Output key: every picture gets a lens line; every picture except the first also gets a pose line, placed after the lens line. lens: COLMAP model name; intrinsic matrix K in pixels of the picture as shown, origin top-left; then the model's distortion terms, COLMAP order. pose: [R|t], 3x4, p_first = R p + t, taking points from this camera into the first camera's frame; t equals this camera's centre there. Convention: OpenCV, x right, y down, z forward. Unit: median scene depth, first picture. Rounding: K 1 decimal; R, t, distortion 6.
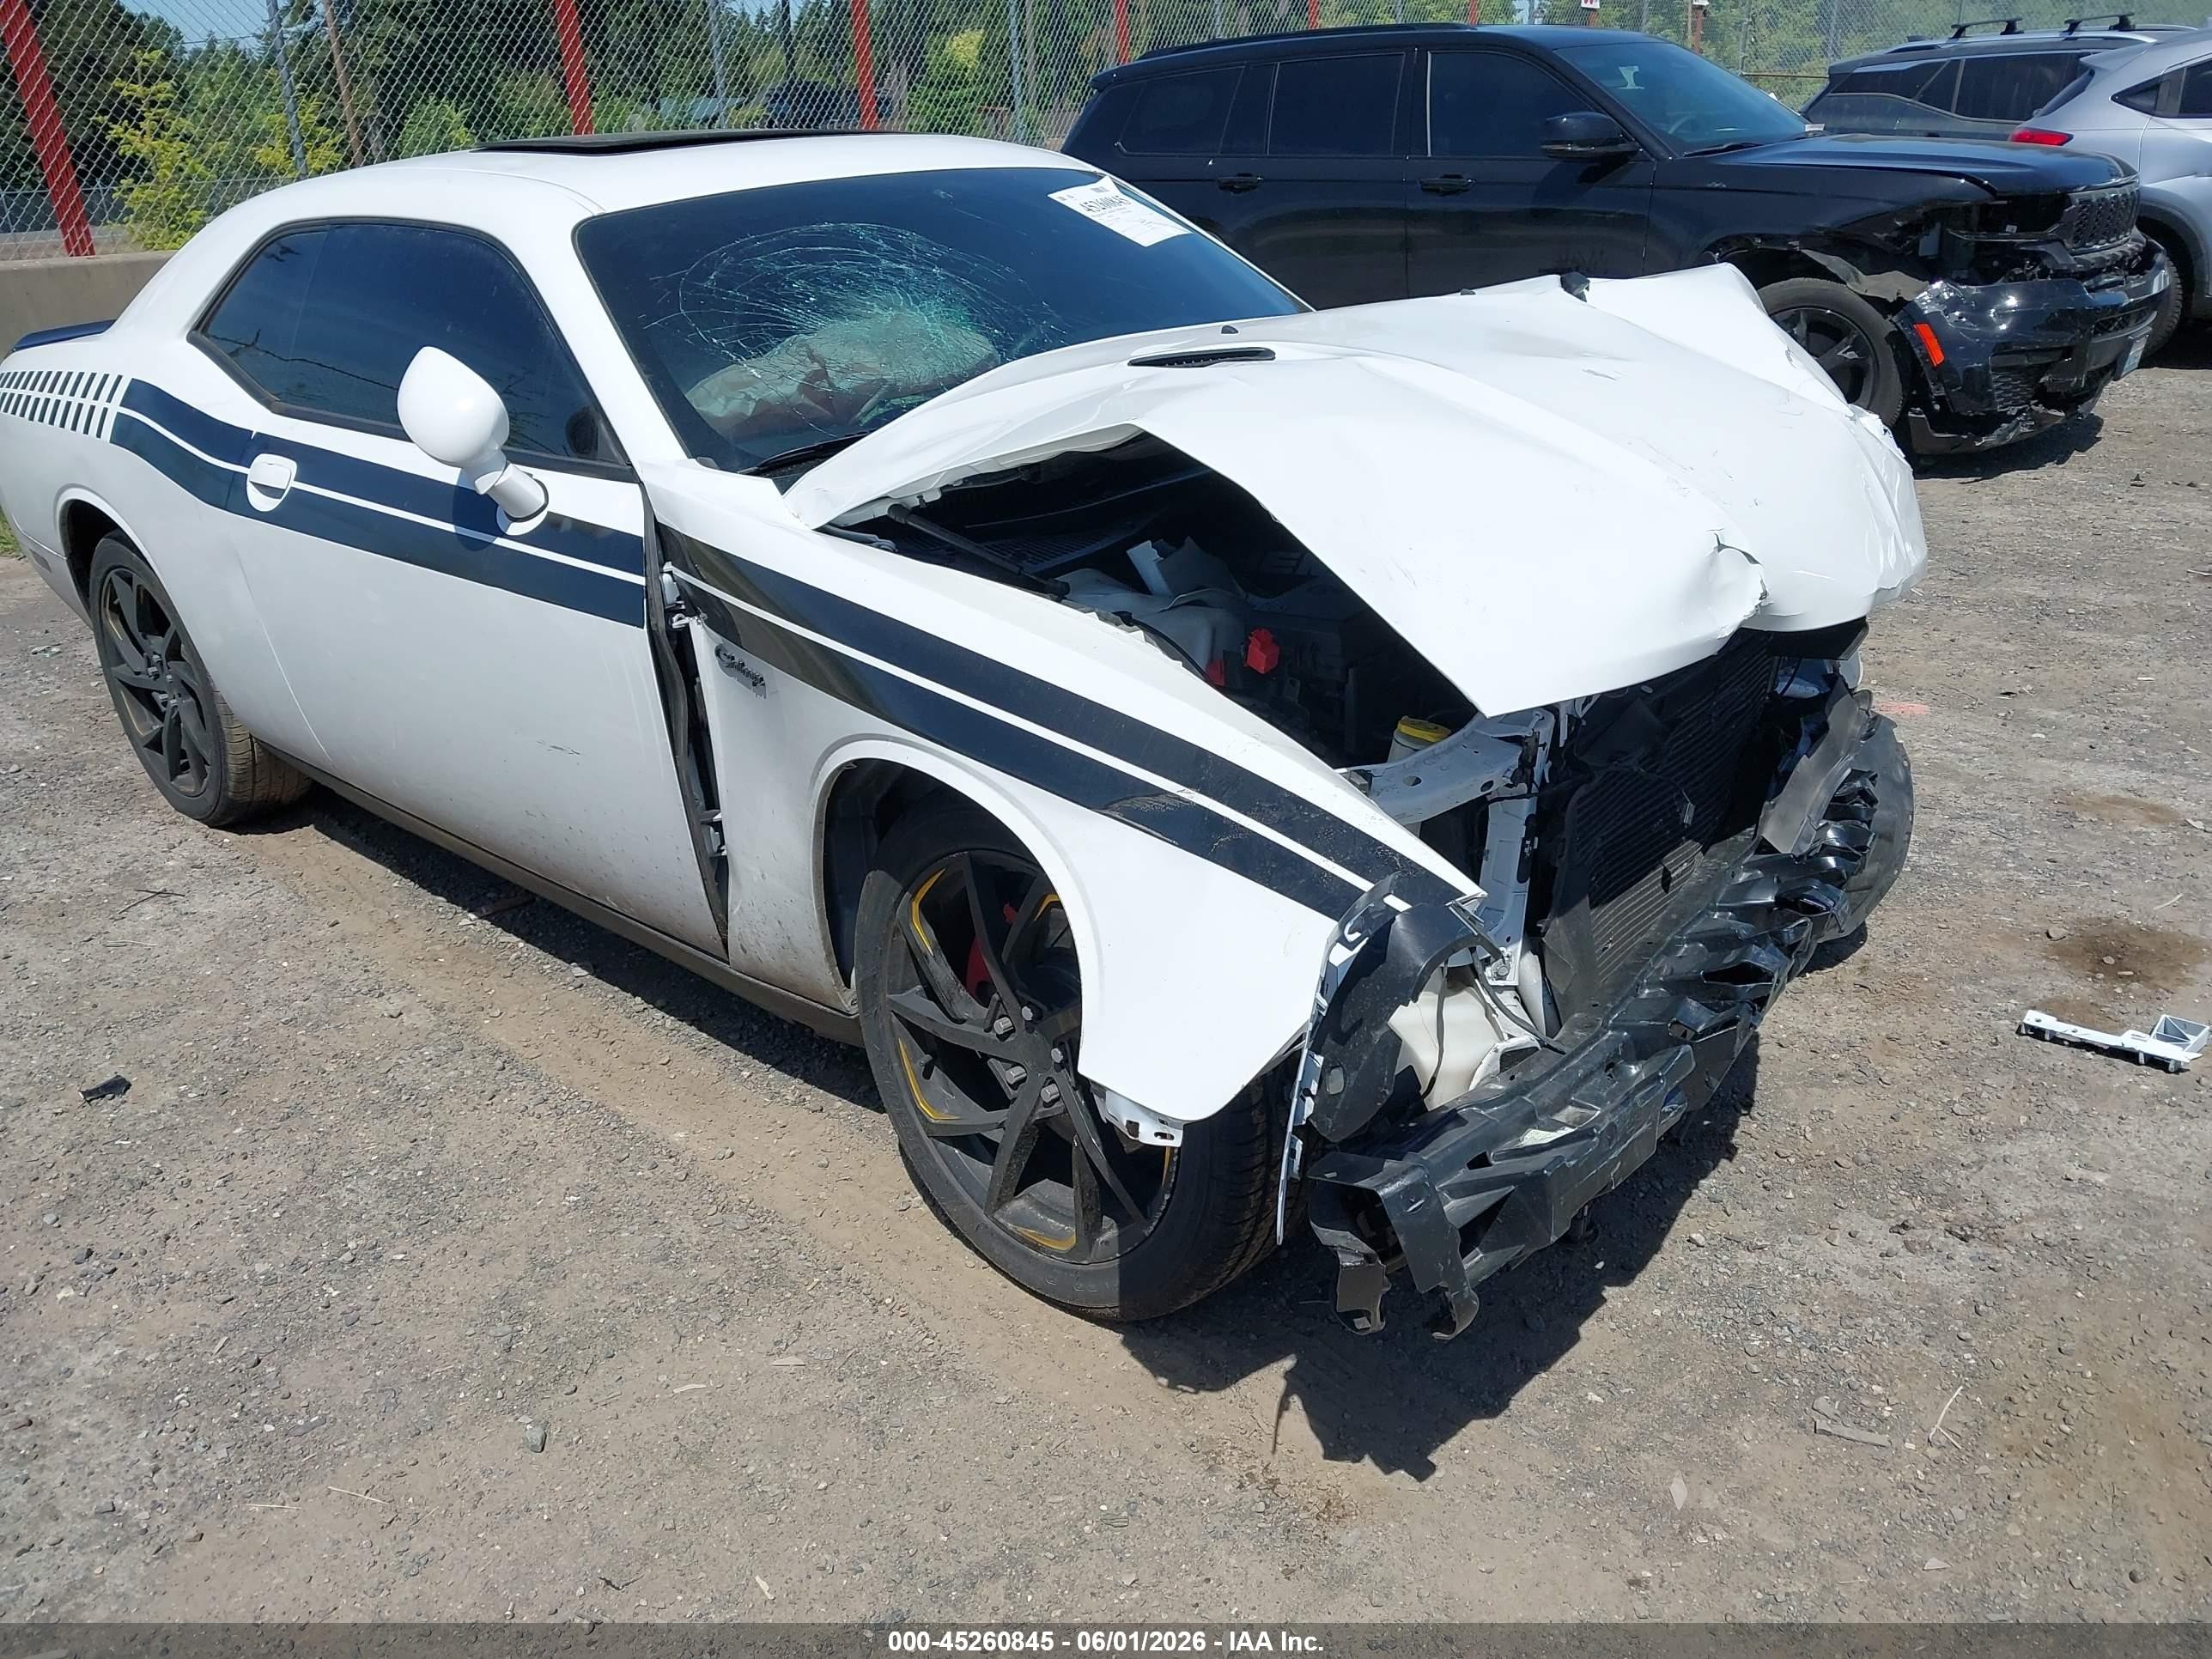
lens RADIAL K [[1709.5, 0, 1106.0], [0, 1709.5, 829.5], [0, 0, 1]] dist [0.028353, -0.030282]
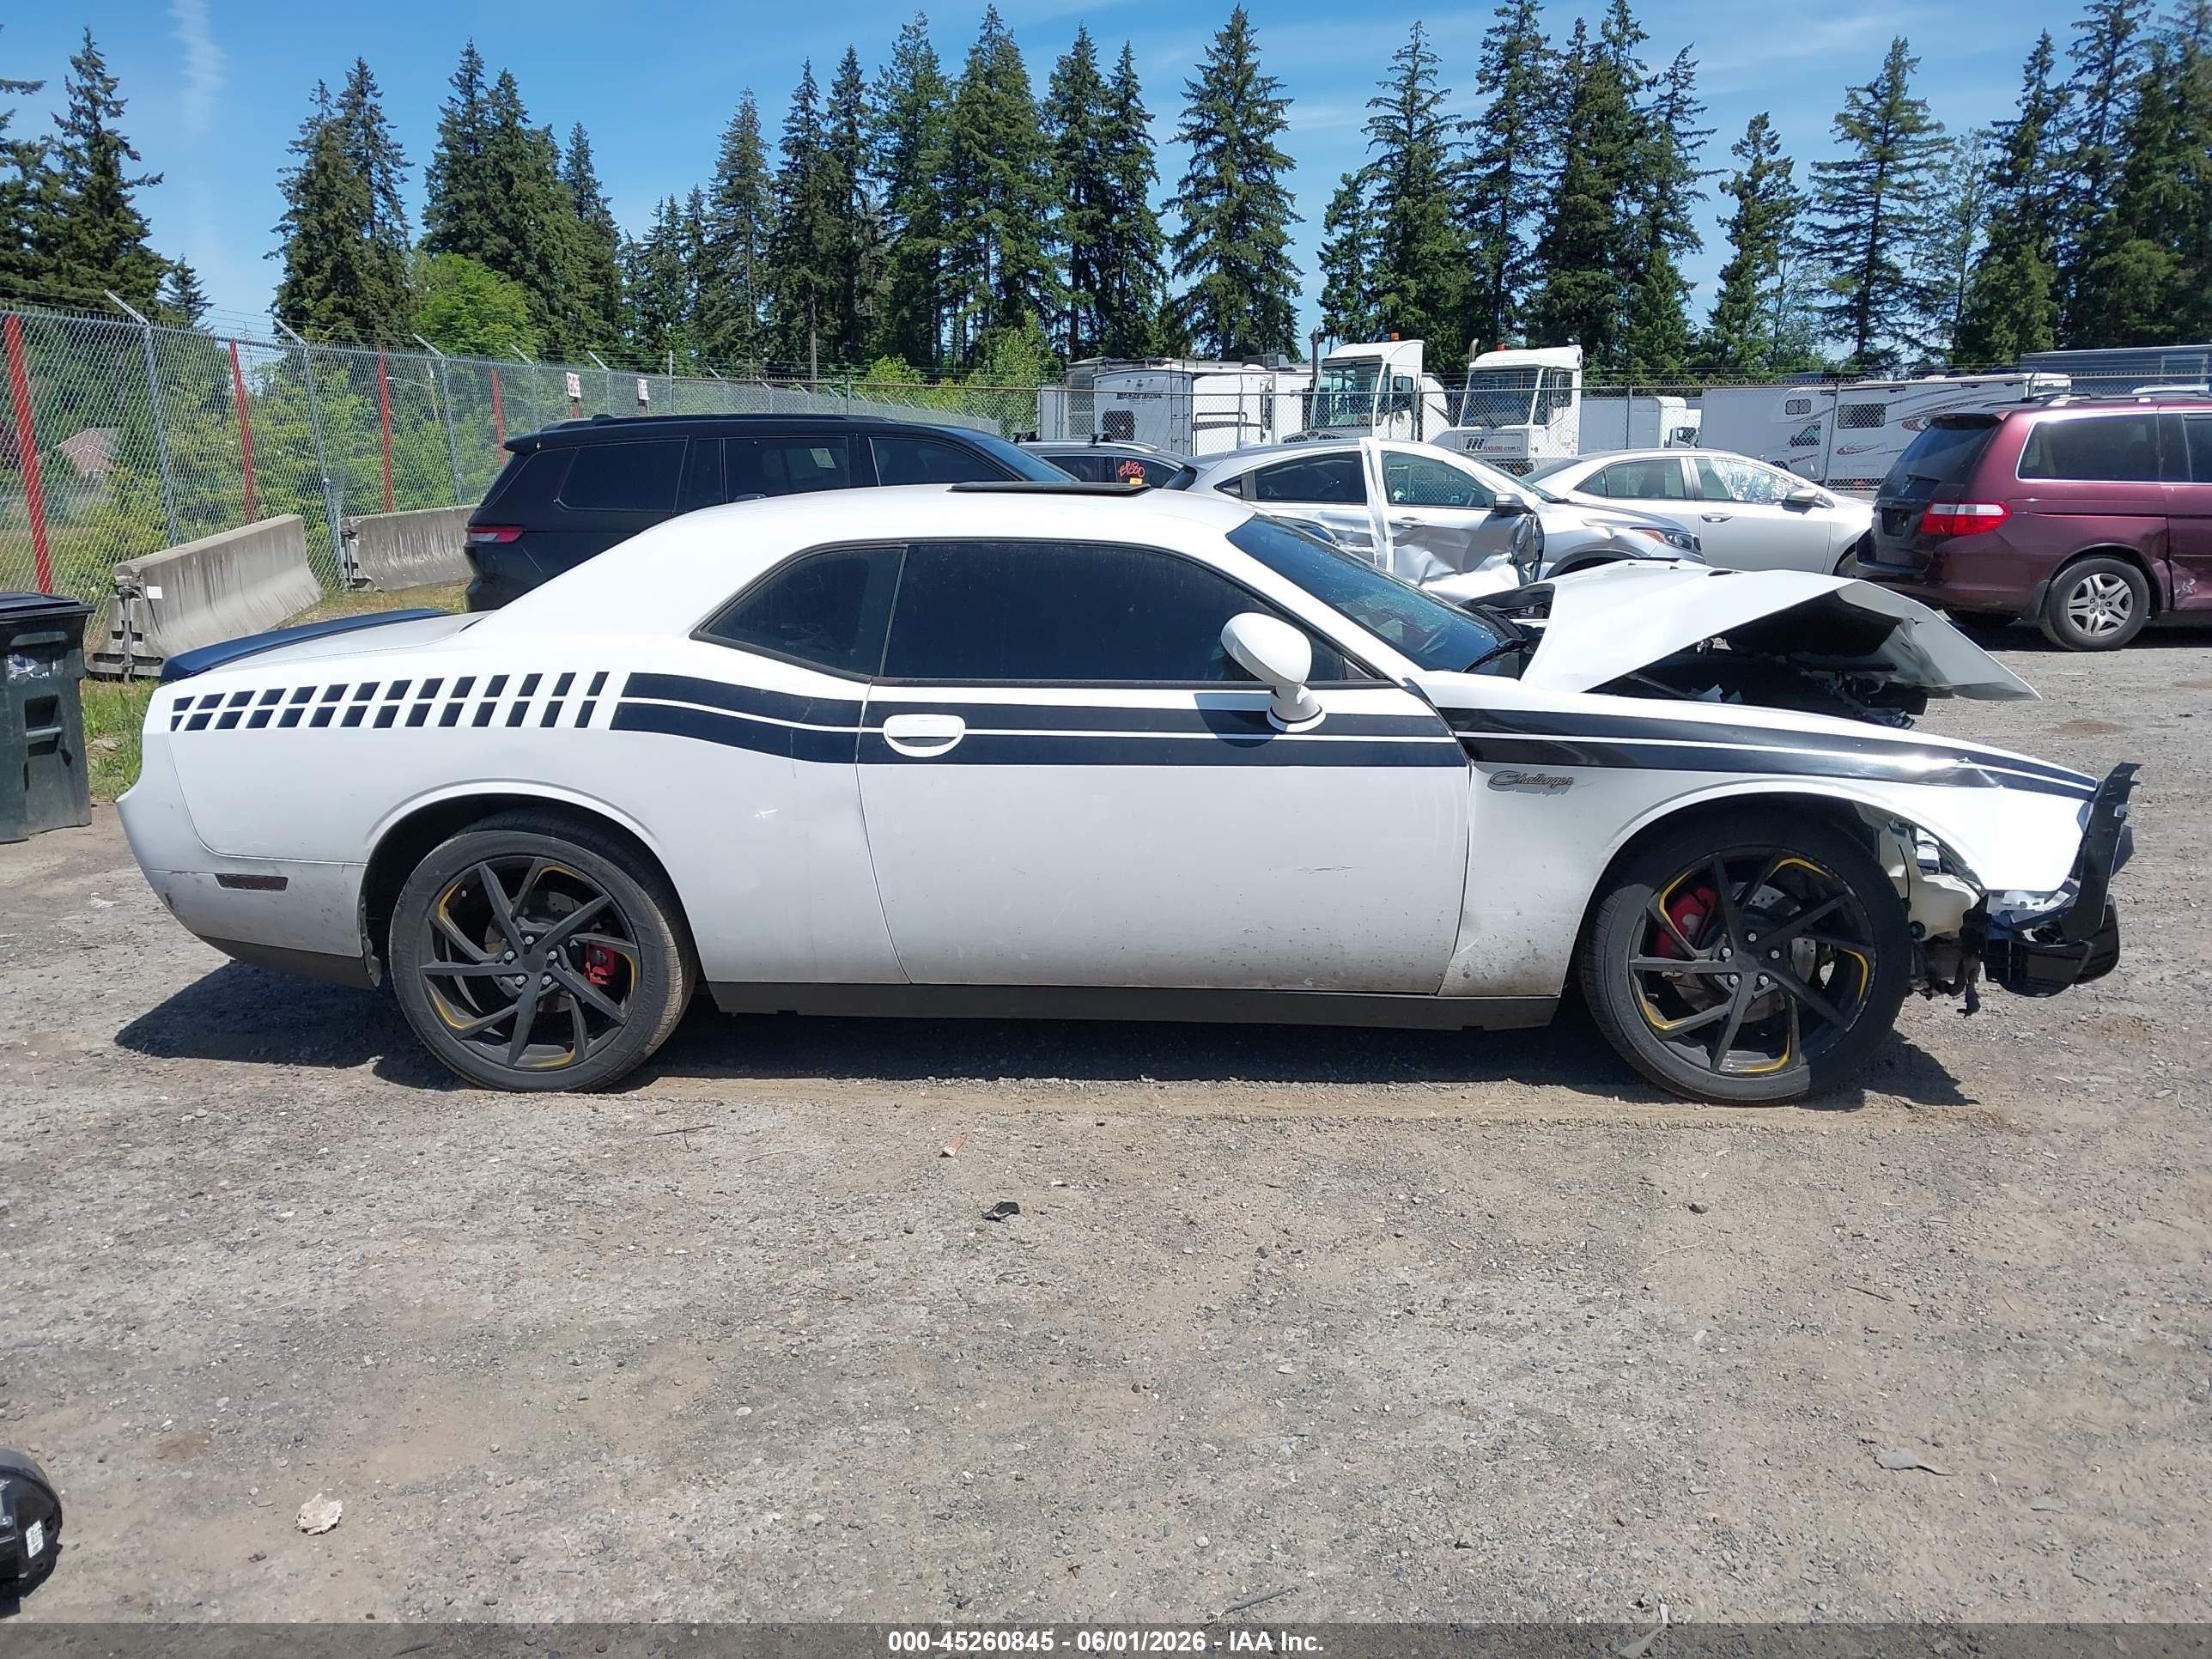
lens RADIAL K [[1709.5, 0, 1106.0], [0, 1709.5, 829.5], [0, 0, 1]] dist [0.028353, -0.030282]
pose [[0.786236, -0.095645, 0.610479, -1.166839], [0.215231, 0.968470, -0.125462, 0.052757], [-0.579231, 0.230037, 0.782032, -0.044194]]
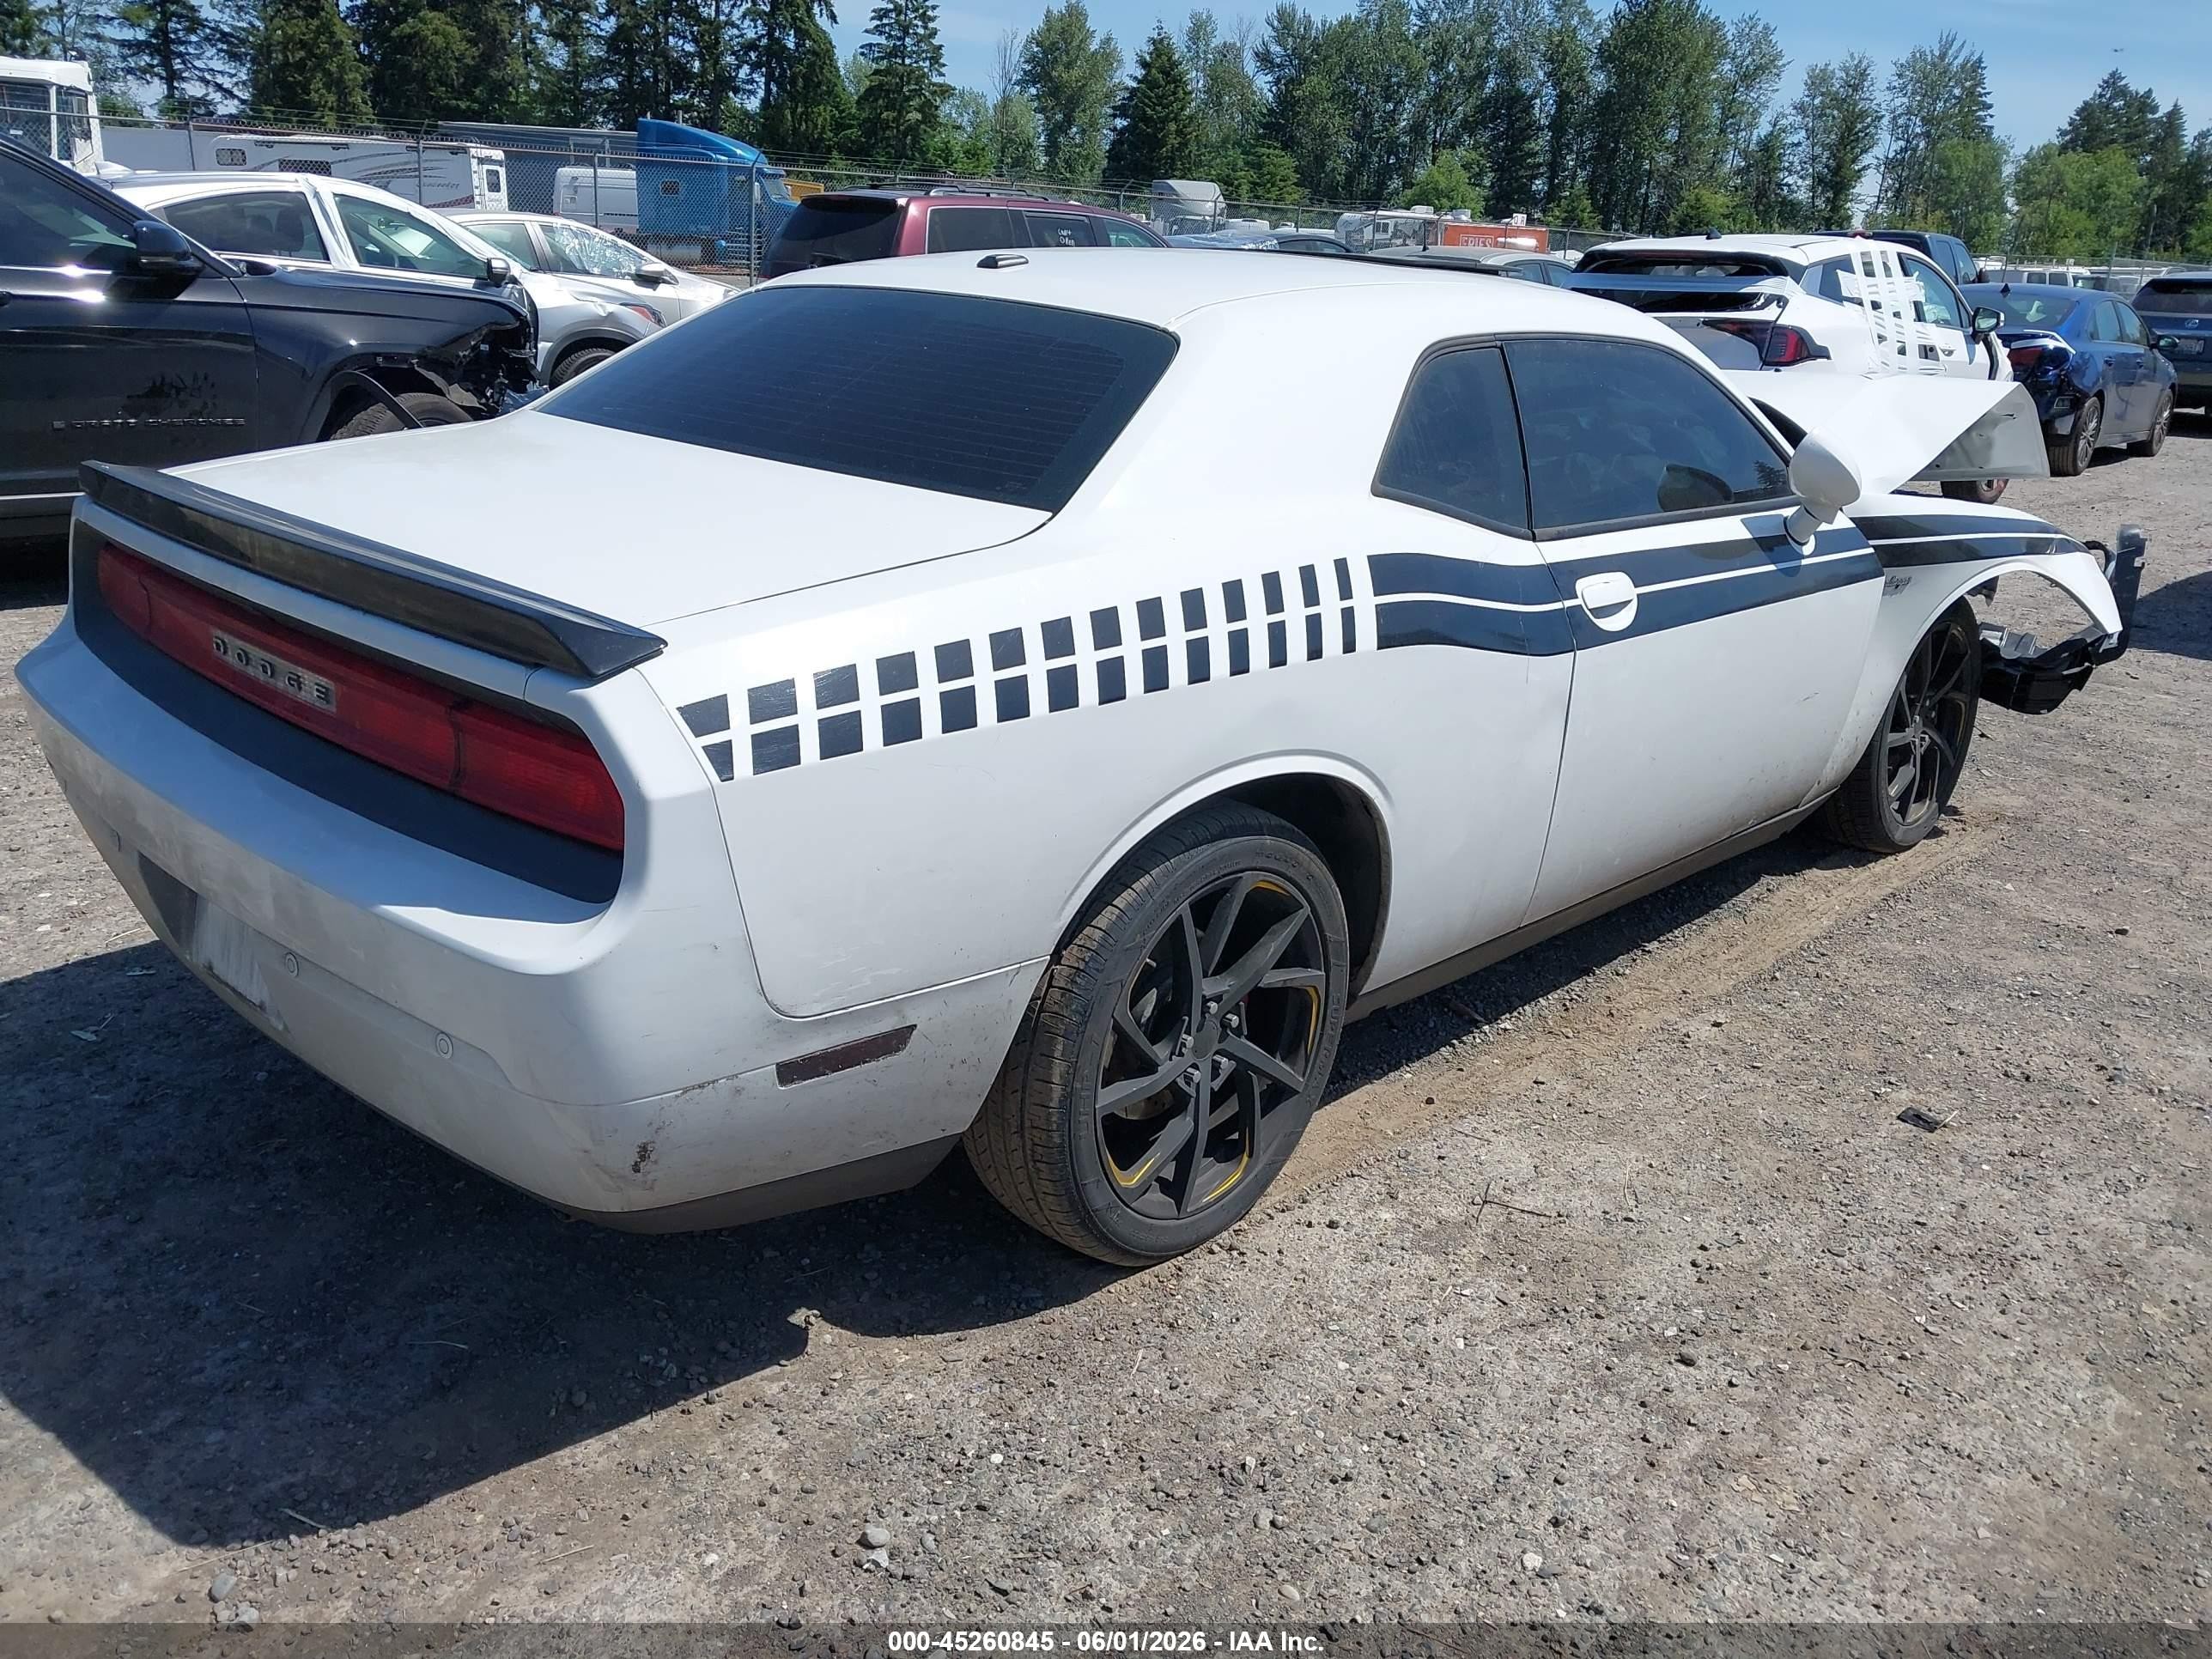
lens RADIAL K [[1737.5, 0, 1054.9], [0, 1737.5, 834.2], [0, 0, 1]] dist [0.010714, 0.003002]
pose [[0.037580, -0.275260, 0.960635, -1.492076], [0.343193, 0.906398, 0.246294, -0.436663], [-0.938513, 0.320428, 0.128530, 1.223887]]
